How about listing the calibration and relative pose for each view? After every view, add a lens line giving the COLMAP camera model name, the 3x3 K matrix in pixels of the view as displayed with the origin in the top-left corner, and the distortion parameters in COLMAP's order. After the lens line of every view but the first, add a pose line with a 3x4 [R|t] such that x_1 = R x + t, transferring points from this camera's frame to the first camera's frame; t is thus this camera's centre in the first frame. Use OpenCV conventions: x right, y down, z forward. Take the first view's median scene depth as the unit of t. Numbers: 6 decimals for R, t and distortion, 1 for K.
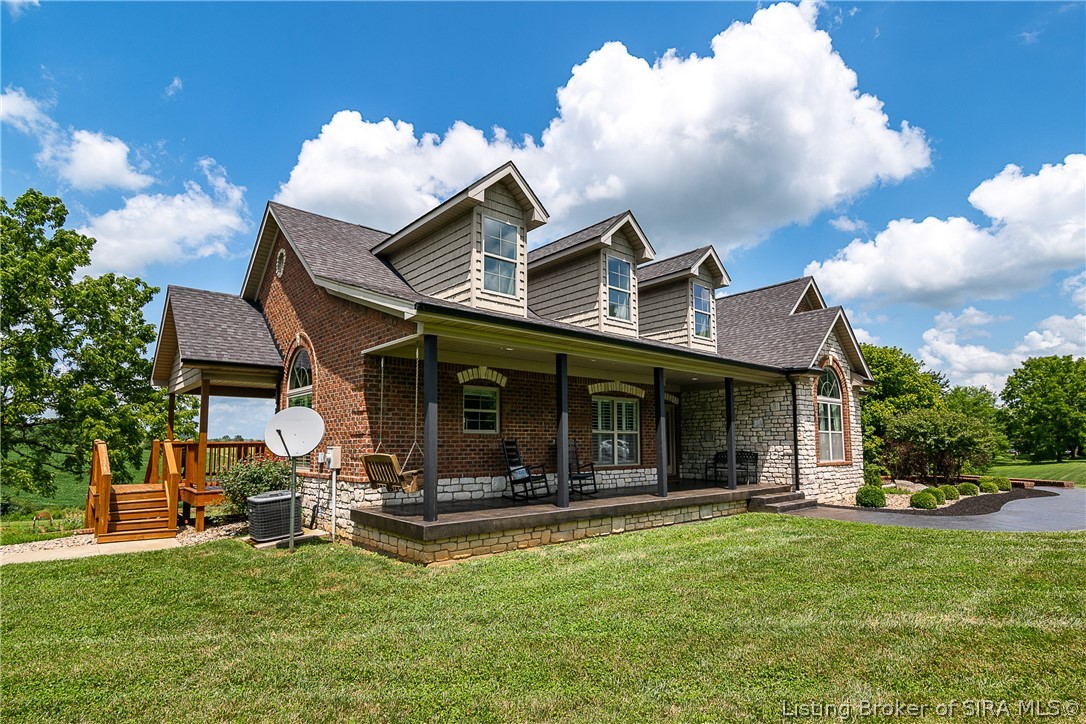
lens RADIAL K [[554.7, 0, 524.0], [0, 554.7, 367.1], [0, 0, 1]] dist [0.001322, -0.000580]
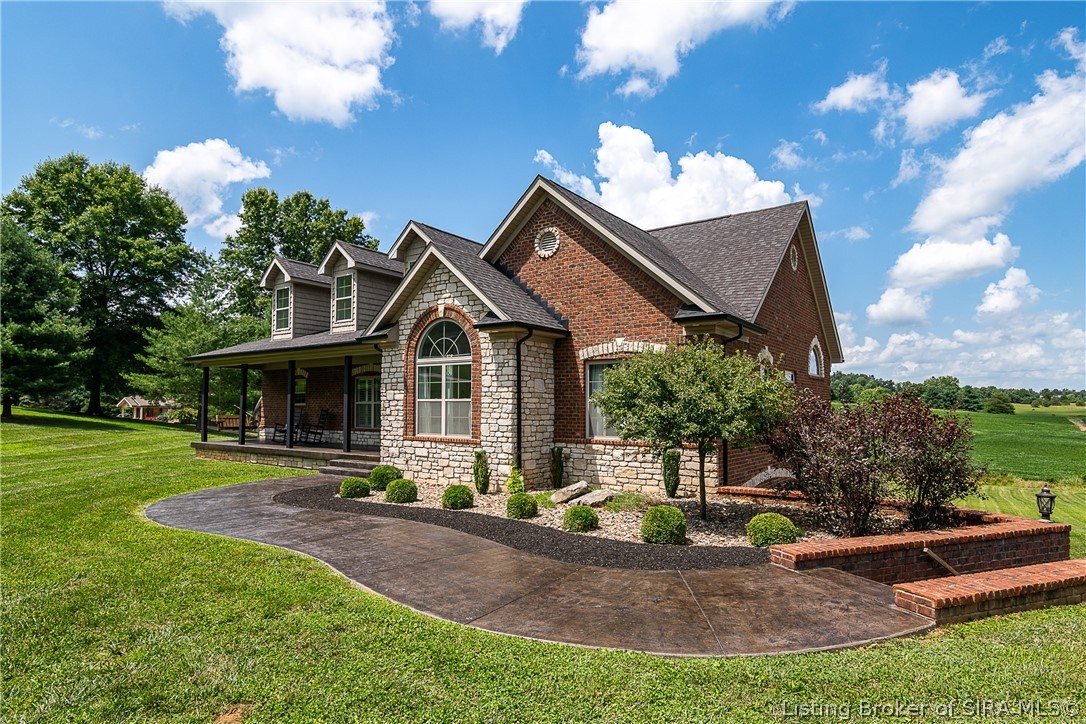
lens RADIAL K [[612.6, 0, 548.0], [0, 612.6, 390.3], [0, 0, 1]] dist [-0.005654, -0.001797]
pose [[0.268705, -0.016916, -0.963074, 1.391144], [0.132485, 0.990992, 0.019558, 0.100557], [0.954068, -0.132848, 0.268526, 0.871197]]
